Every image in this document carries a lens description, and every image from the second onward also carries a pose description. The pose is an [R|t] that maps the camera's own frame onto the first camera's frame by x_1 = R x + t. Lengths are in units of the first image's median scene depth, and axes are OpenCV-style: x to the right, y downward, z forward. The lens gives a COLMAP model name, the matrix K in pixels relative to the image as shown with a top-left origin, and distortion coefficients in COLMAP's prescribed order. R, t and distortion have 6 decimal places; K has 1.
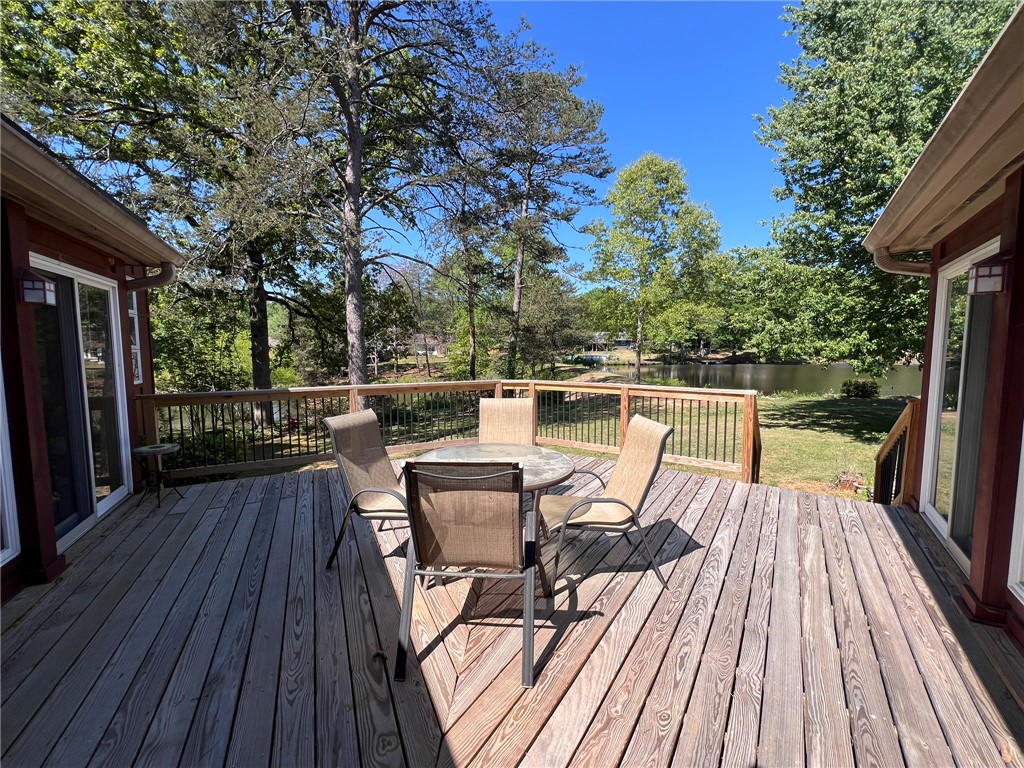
lens RADIAL K [[408.8, 0, 513.0], [0, 408.8, 378.9], [0, 0, 1]] dist [-0.001722, 0.000631]
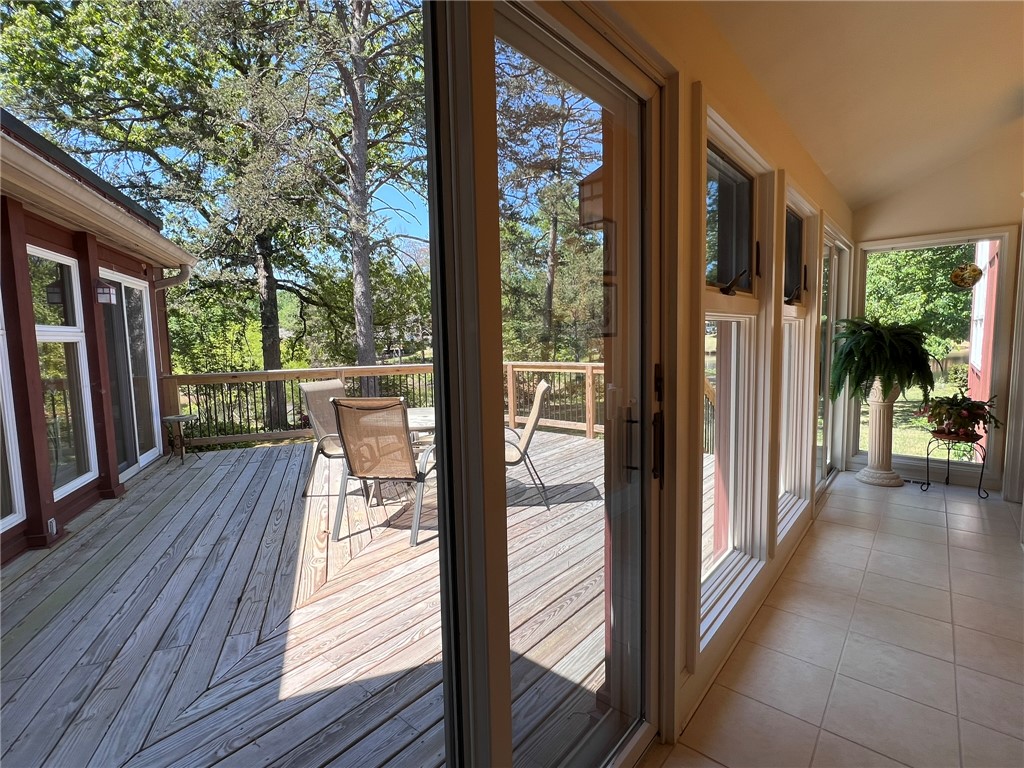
lens RADIAL K [[493.7, 0, 513.3], [0, 493.7, 380.6], [0, 0, 1]] dist [-0.002933, -0.000473]
pose [[0.994424, -0.009967, -0.104982, 0.045923], [0.011285, 0.999865, 0.011969, 0.008618], [0.104848, -0.013087, 0.994402, -0.060035]]
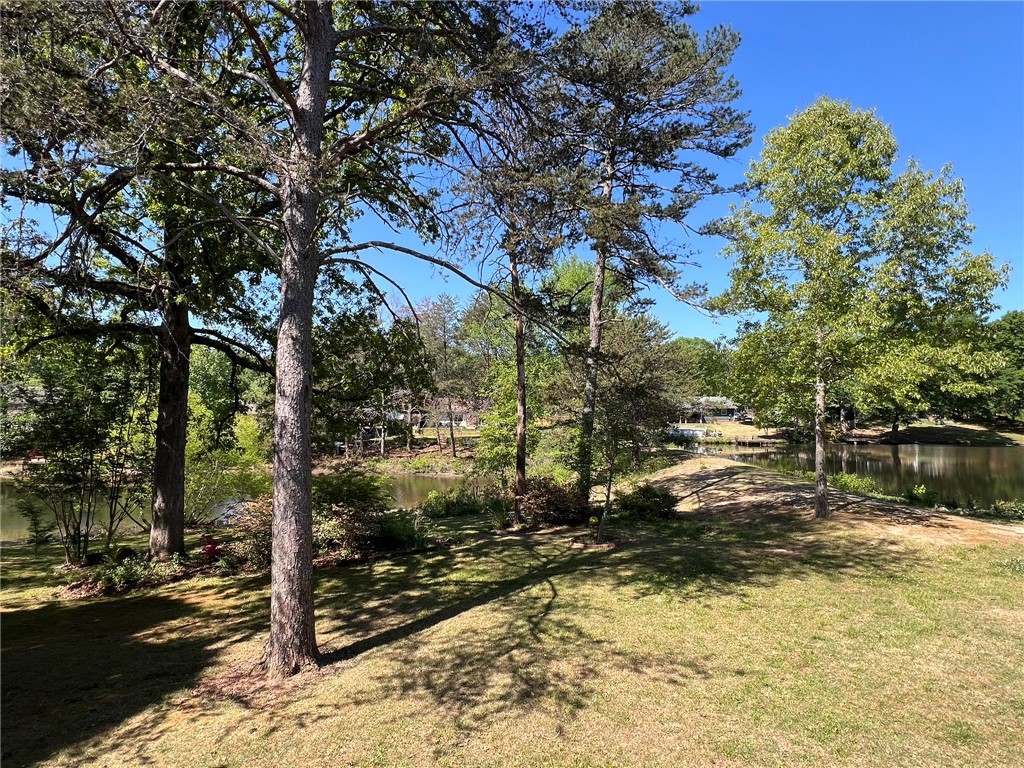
lens RADIAL K [[527.7, 0, 518.9], [0, 527.7, 380.5], [0, 0, 1]] dist [0.004552, 0.000892]
pose [[0.996380, 0.002658, -0.084975, -0.038486], [-0.014725, 0.989801, -0.141694, -0.026830], [0.083731, 0.142433, 0.986257, 0.229092]]
